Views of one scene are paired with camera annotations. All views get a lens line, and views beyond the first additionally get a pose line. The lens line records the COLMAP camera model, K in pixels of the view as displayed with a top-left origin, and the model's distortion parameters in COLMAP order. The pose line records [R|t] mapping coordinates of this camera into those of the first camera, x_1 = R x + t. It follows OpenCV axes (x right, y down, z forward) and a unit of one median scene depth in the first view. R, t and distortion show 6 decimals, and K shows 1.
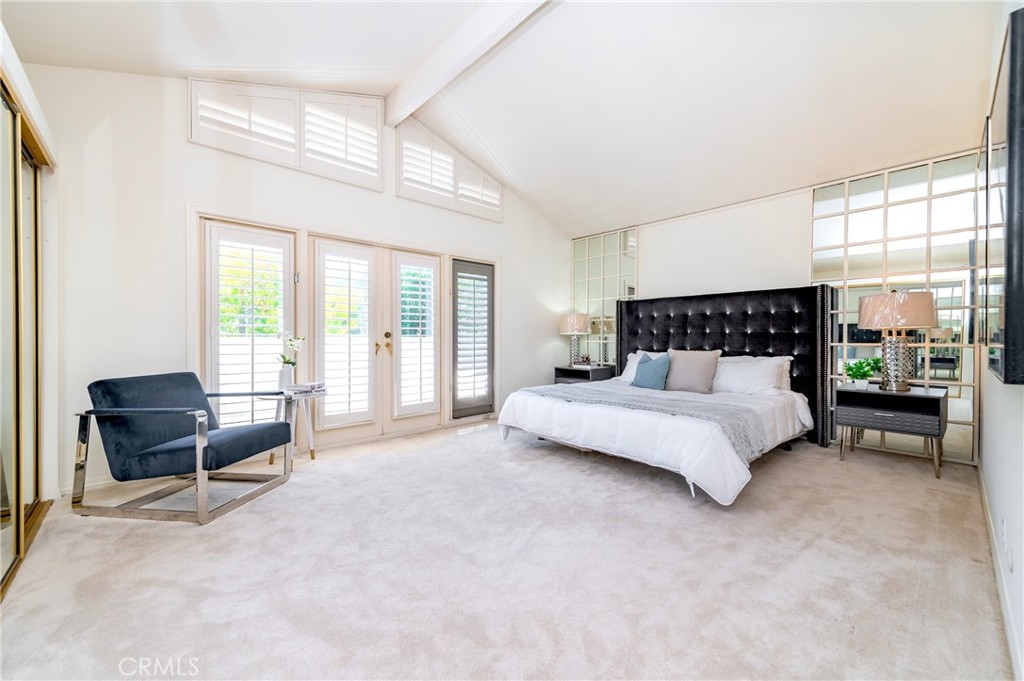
lens RADIAL K [[398.0, 0, 511.6], [0, 398.0, 340.0], [0, 0, 1]] dist [0.001722, -0.000242]
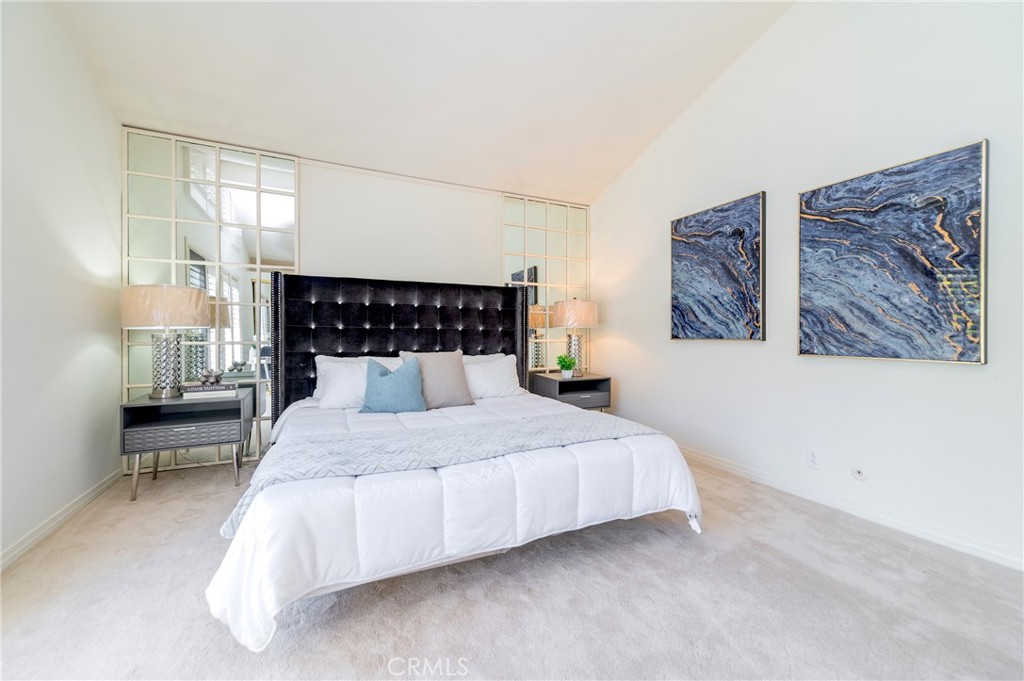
lens RADIAL K [[398.0, 0, 511.6], [0, 398.0, 340.0], [0, 0, 1]] dist [0.001722, -0.000242]
pose [[0.283144, -0.014321, 0.958970, -0.255853], [0.004086, 0.999897, 0.013725, -0.007440], [-0.959069, 0.000032, 0.283174, 0.675110]]
